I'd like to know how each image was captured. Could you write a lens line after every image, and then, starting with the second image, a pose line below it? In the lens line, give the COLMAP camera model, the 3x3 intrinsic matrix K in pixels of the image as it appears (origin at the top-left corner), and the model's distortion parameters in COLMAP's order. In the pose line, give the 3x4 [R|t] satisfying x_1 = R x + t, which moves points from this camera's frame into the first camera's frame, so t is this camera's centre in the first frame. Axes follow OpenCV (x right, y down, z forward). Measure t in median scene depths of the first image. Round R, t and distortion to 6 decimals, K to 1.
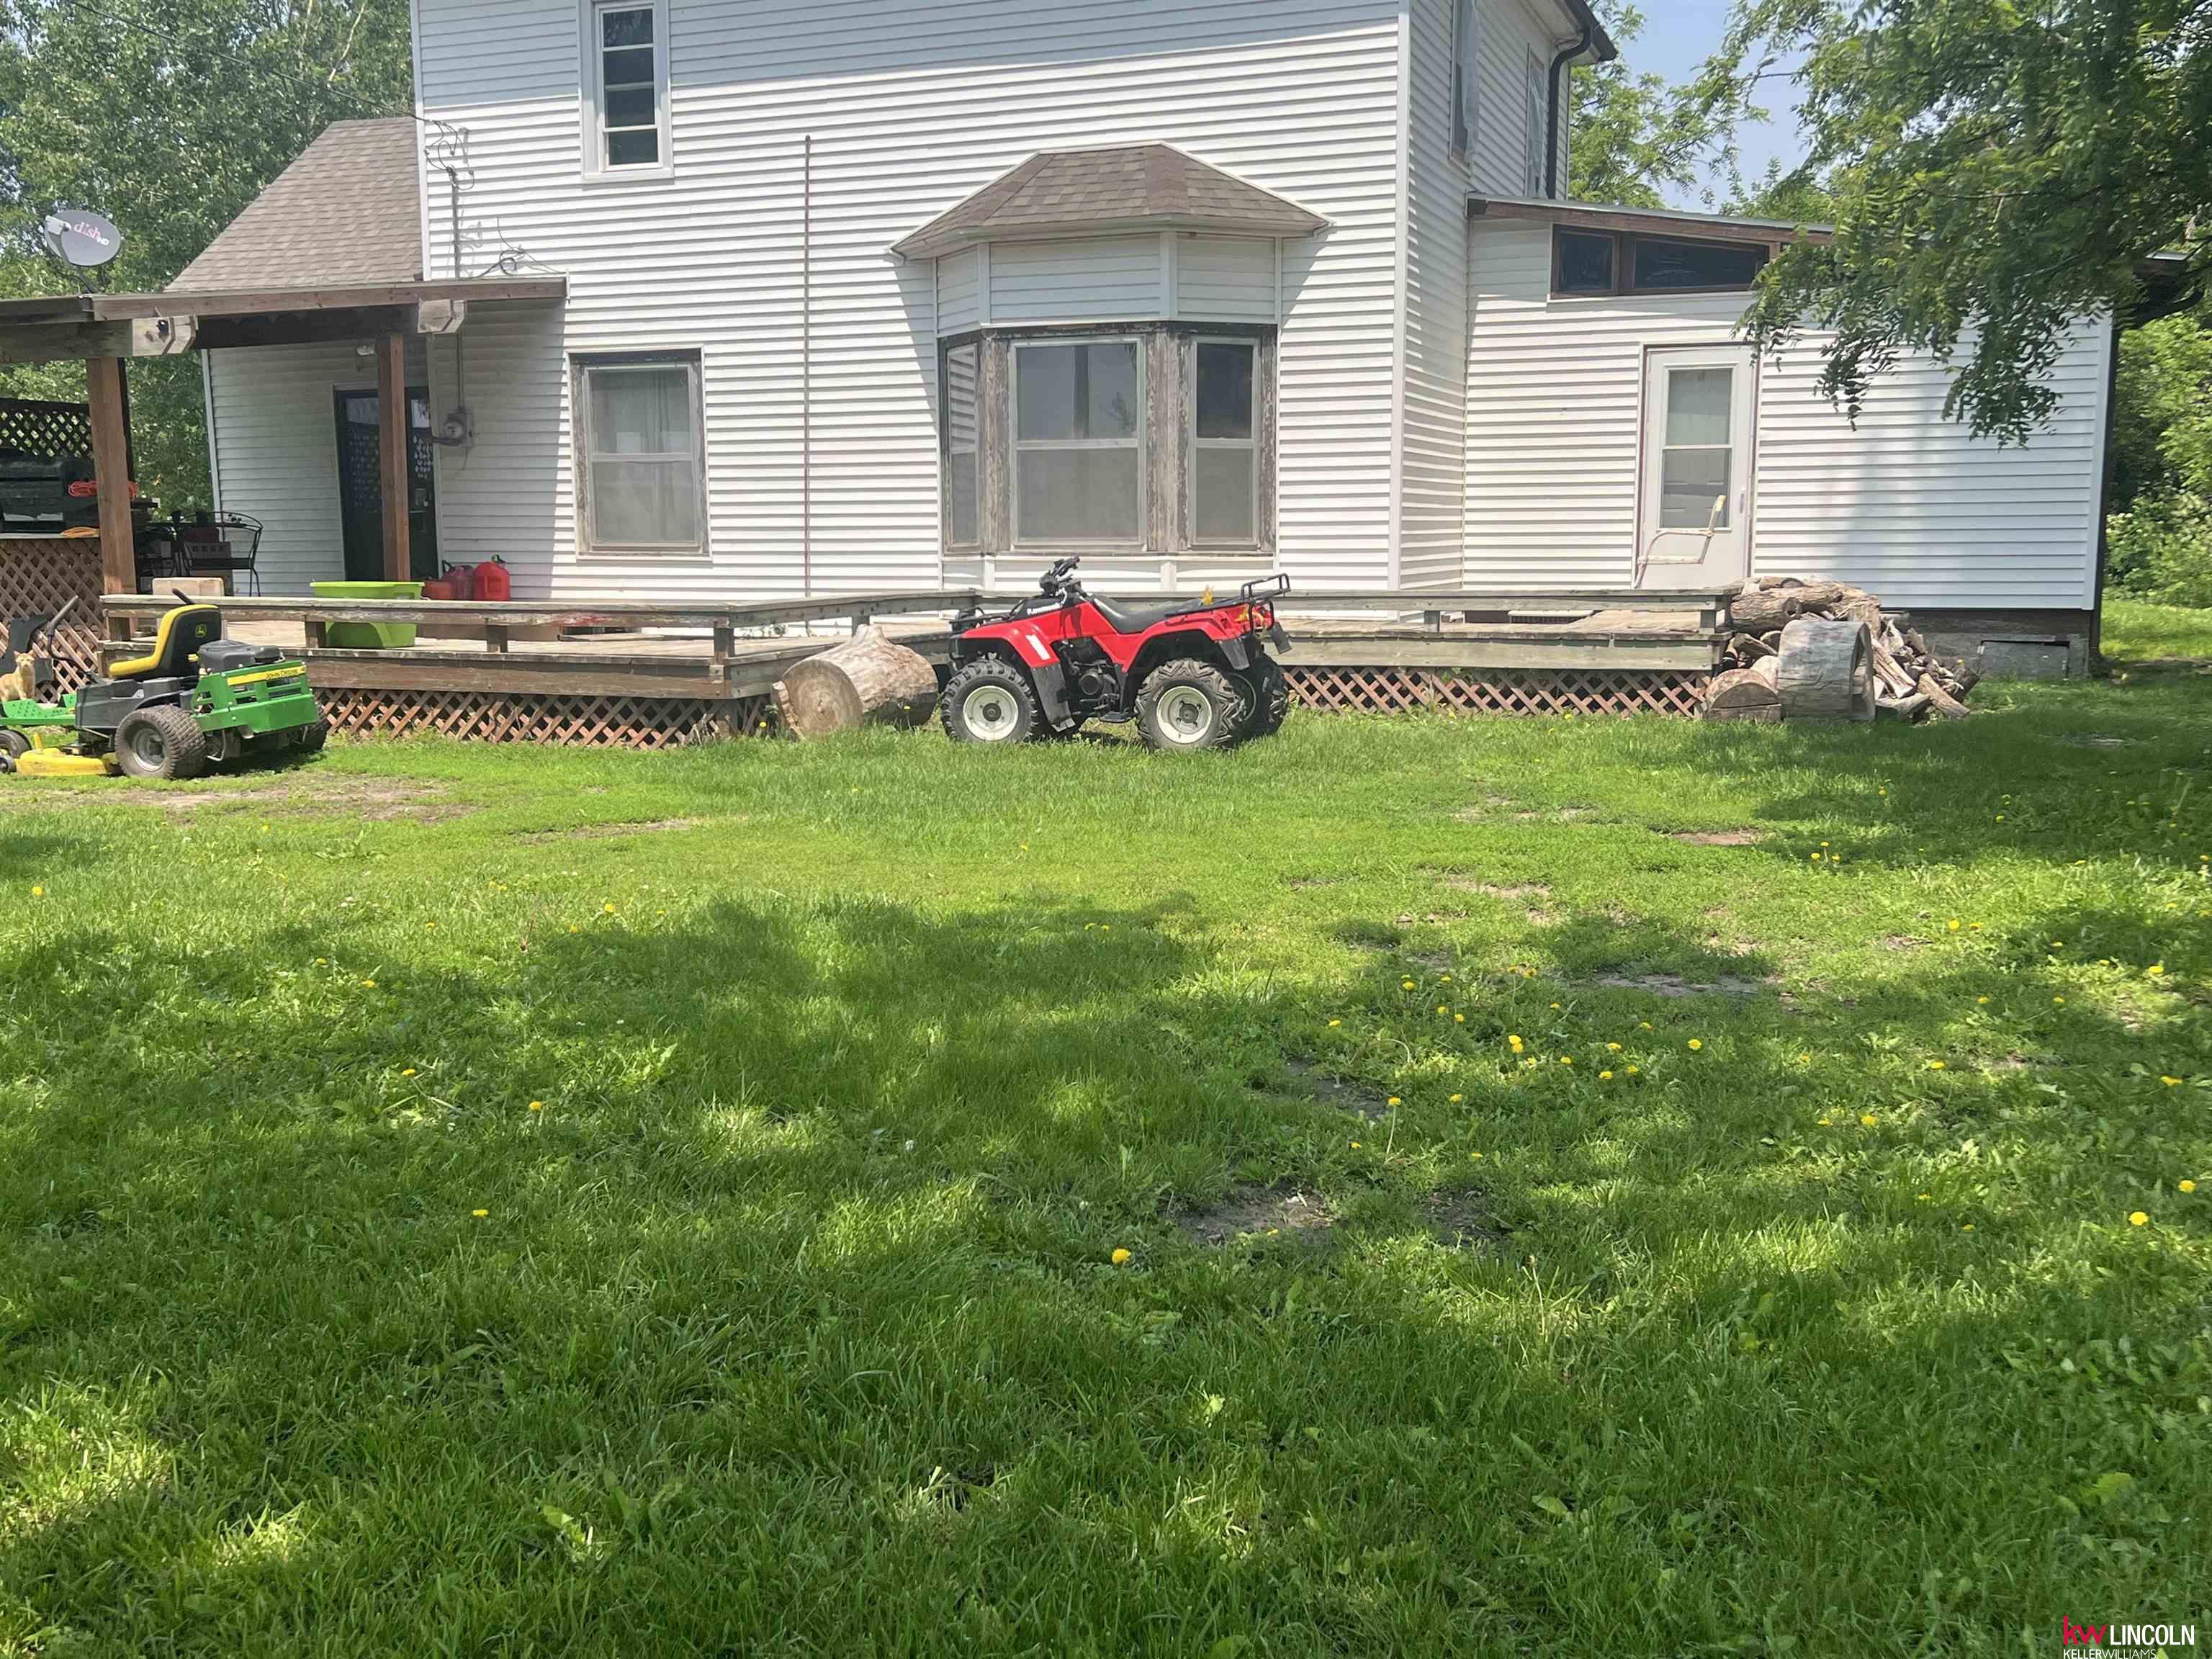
lens RADIAL K [[2137.8, 0, 1085.4], [0, 2137.8, 846.0], [0, 0, 1]] dist [0.044683, 0.000000]
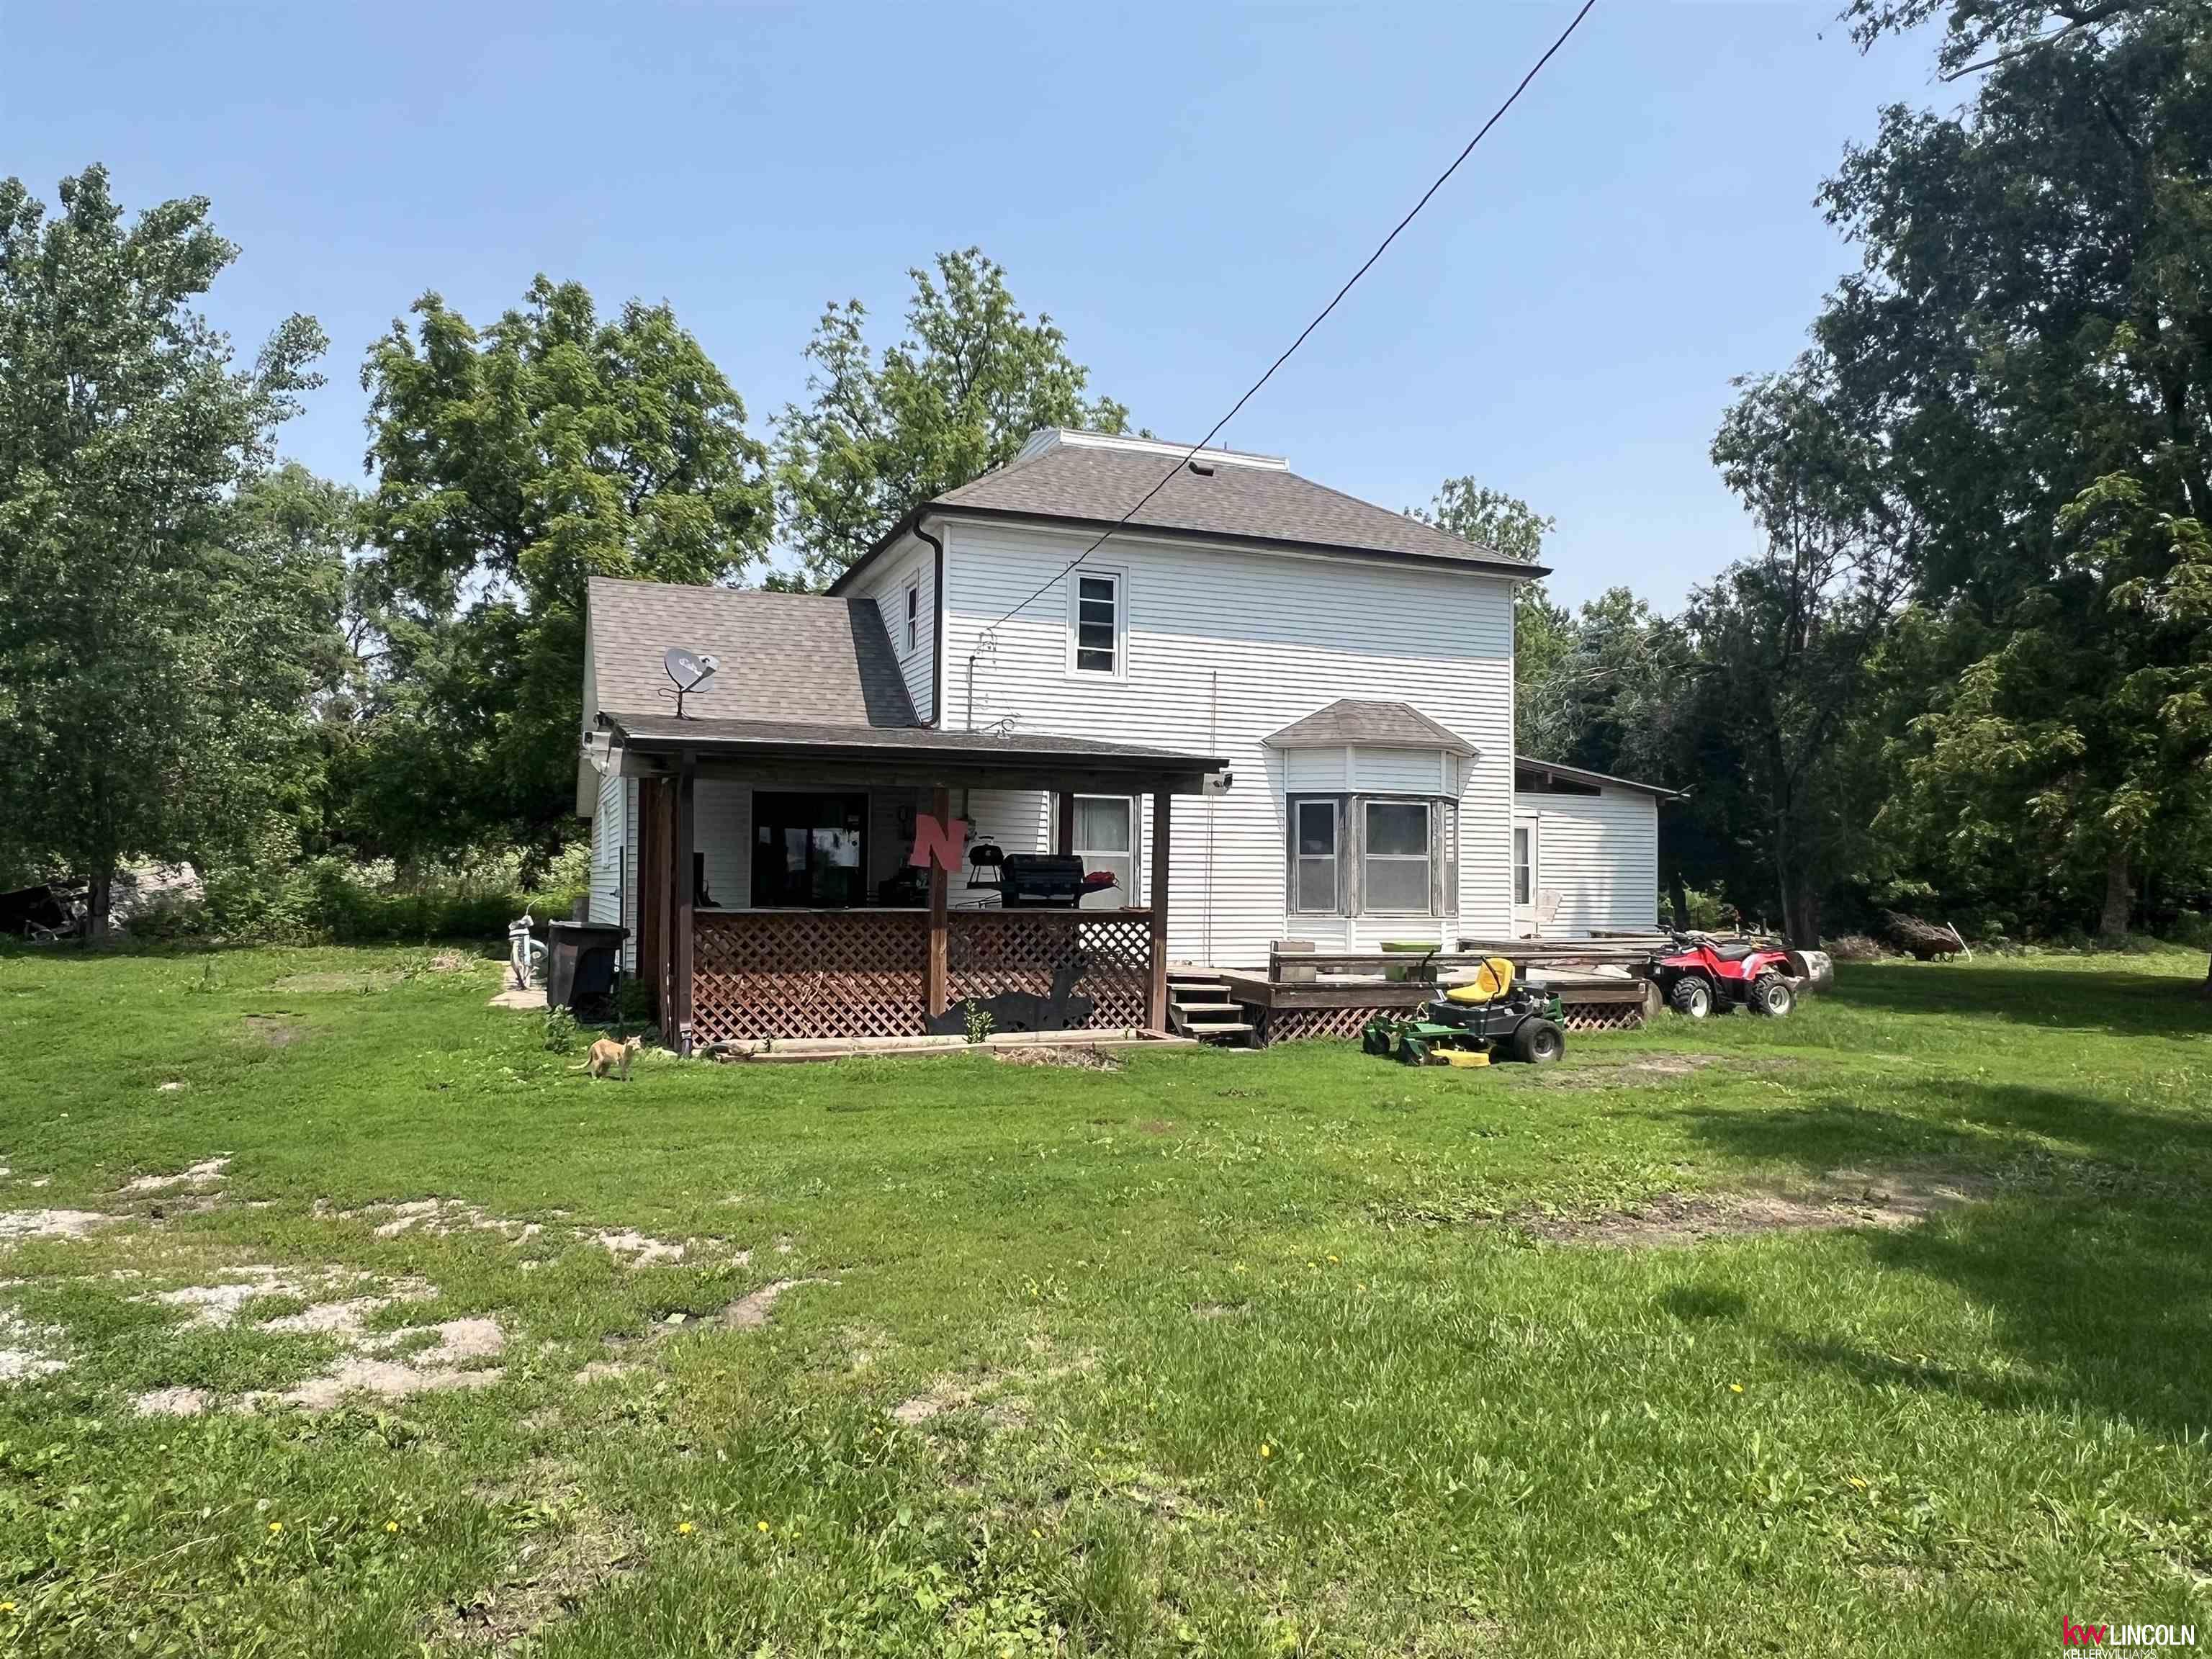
lens RADIAL K [[1456.0, 0, 1100.8], [0, 1456.0, 832.5], [0, 0, 1]] dist [0.002777, 0.000151]
pose [[0.731932, 0.037872, 0.680325, -1.230107], [0.082945, 0.986077, -0.144129, -0.061856], [-0.676311, 0.161922, 0.718600, 0.334189]]
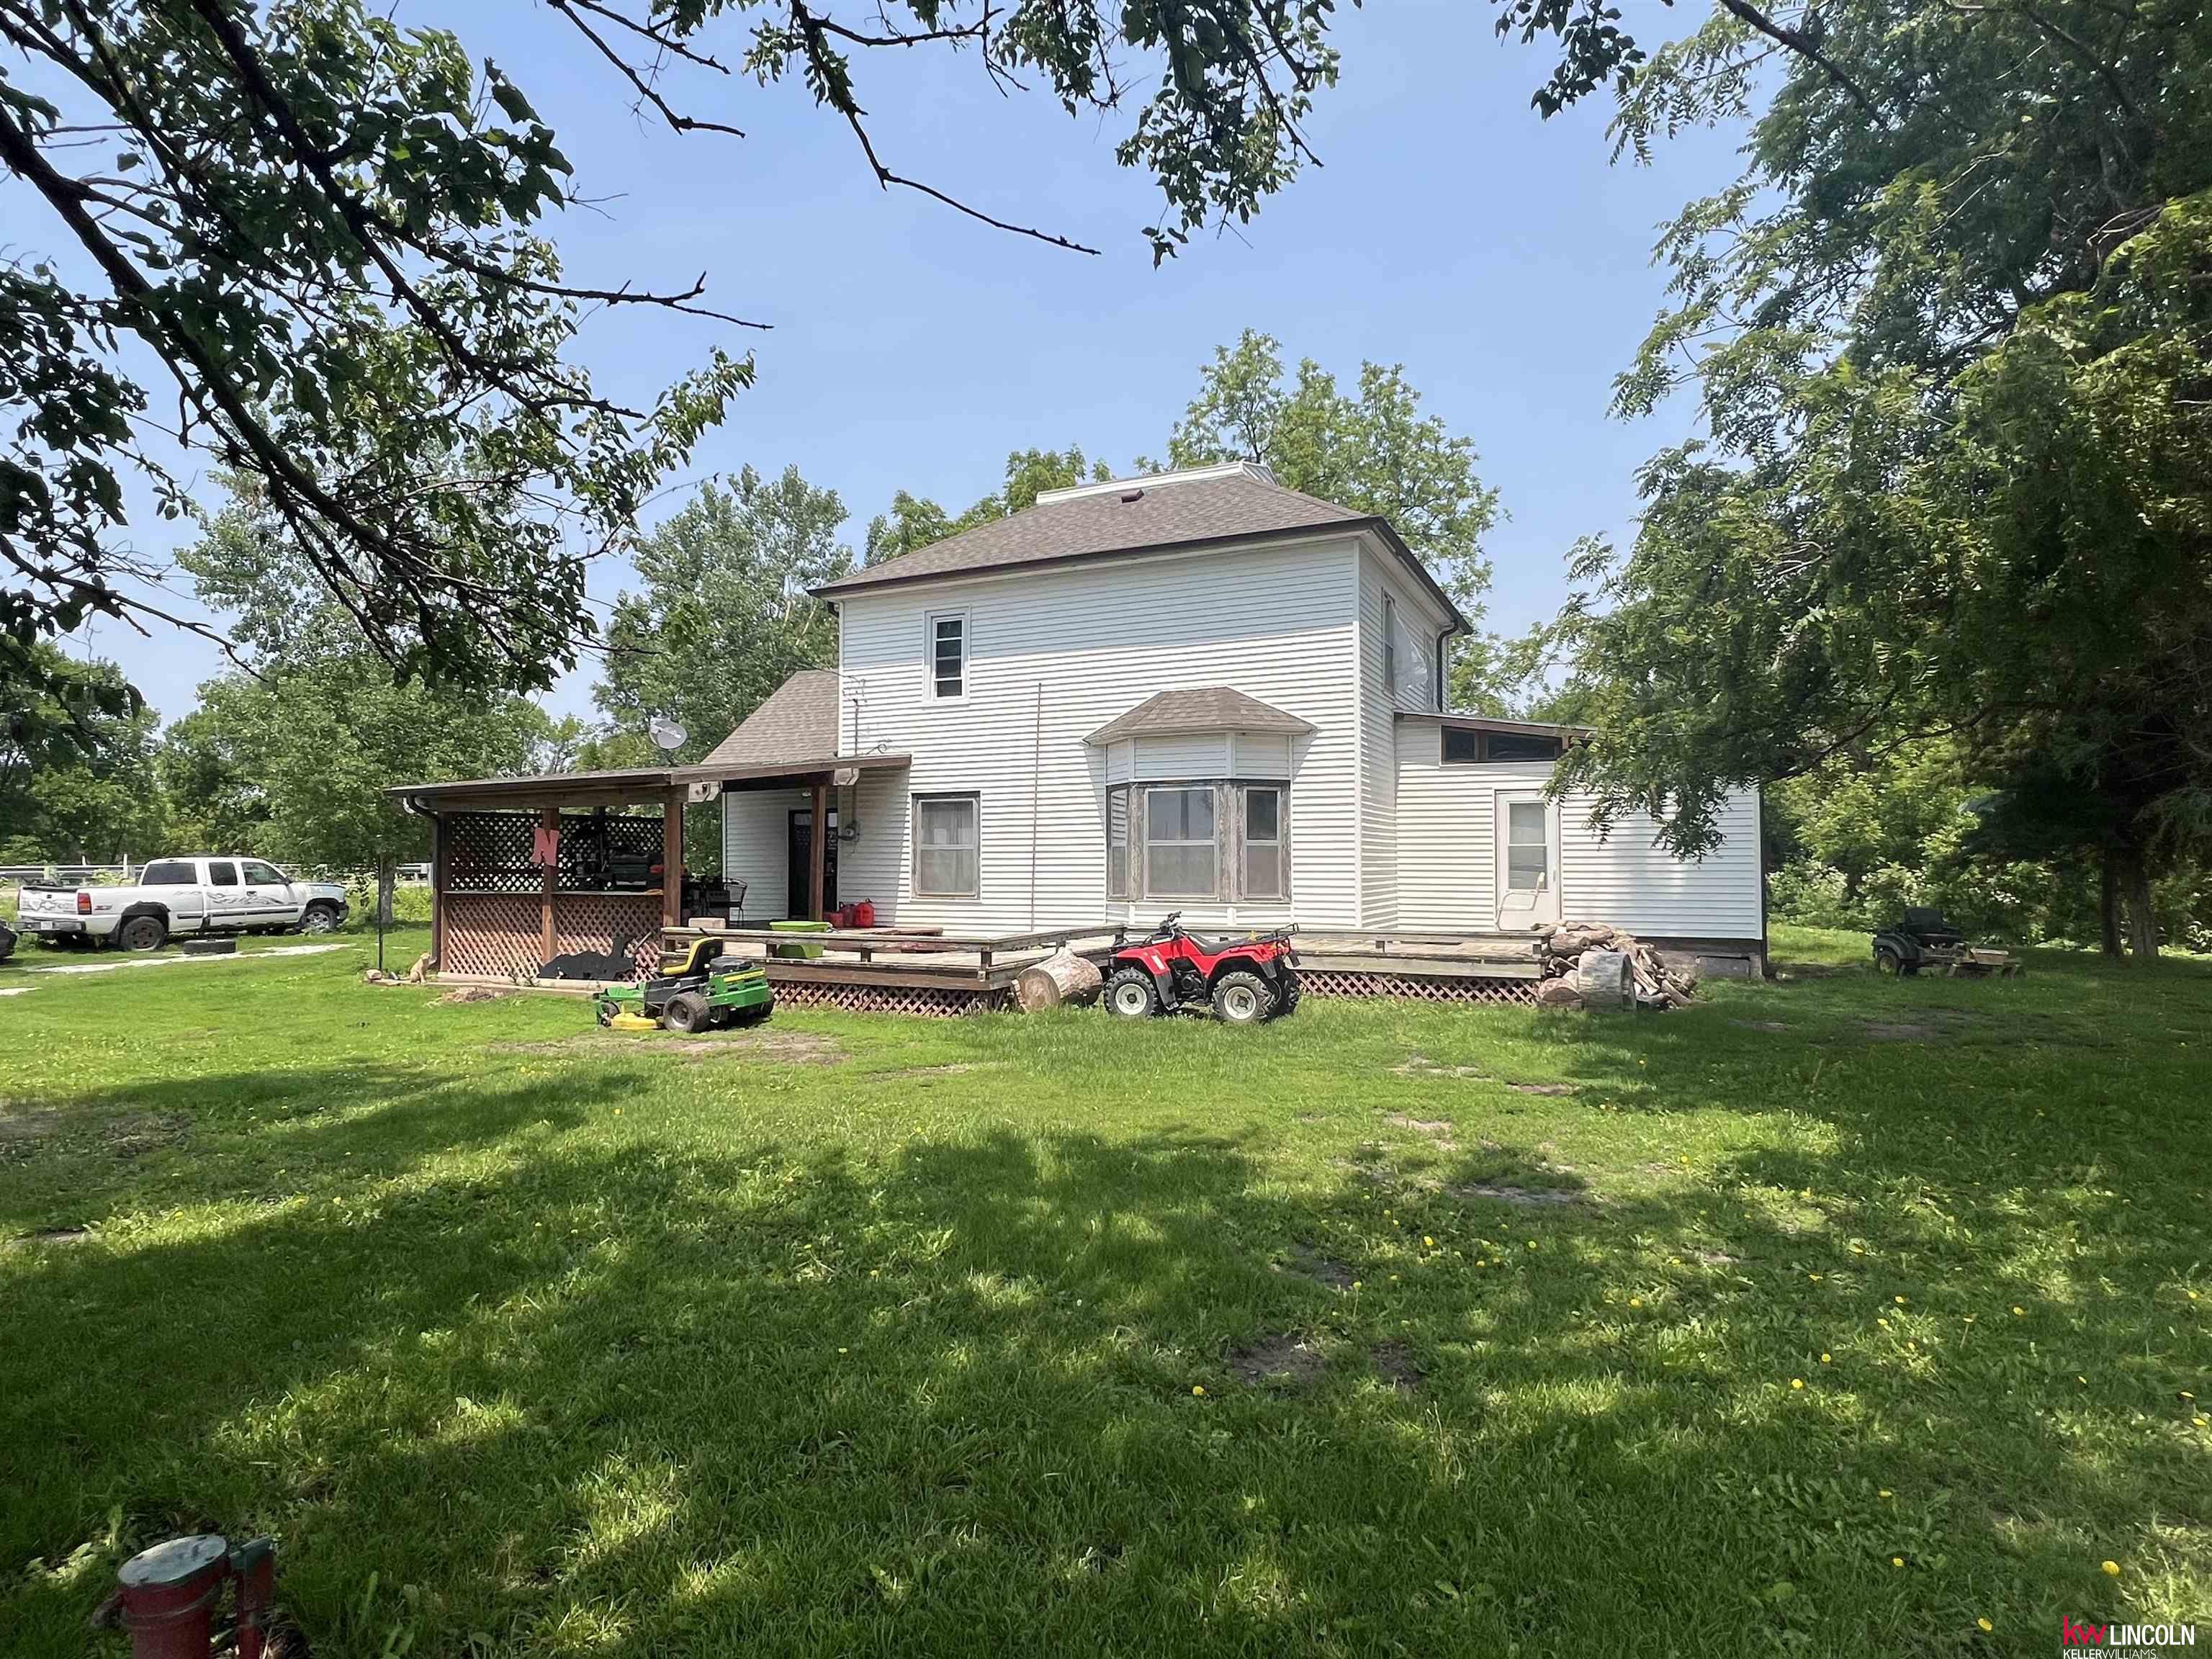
lens RADIAL K [[1195.8, 0, 1097.4], [0, 1195.8, 817.9], [0, 0, 1]] dist [0.002743, 0.007177]
pose [[0.997150, 0.001291, -0.075429, 0.002100], [-0.015185, 0.982824, -0.183917, -0.023710], [0.073896, 0.184539, 0.980043, -0.014672]]
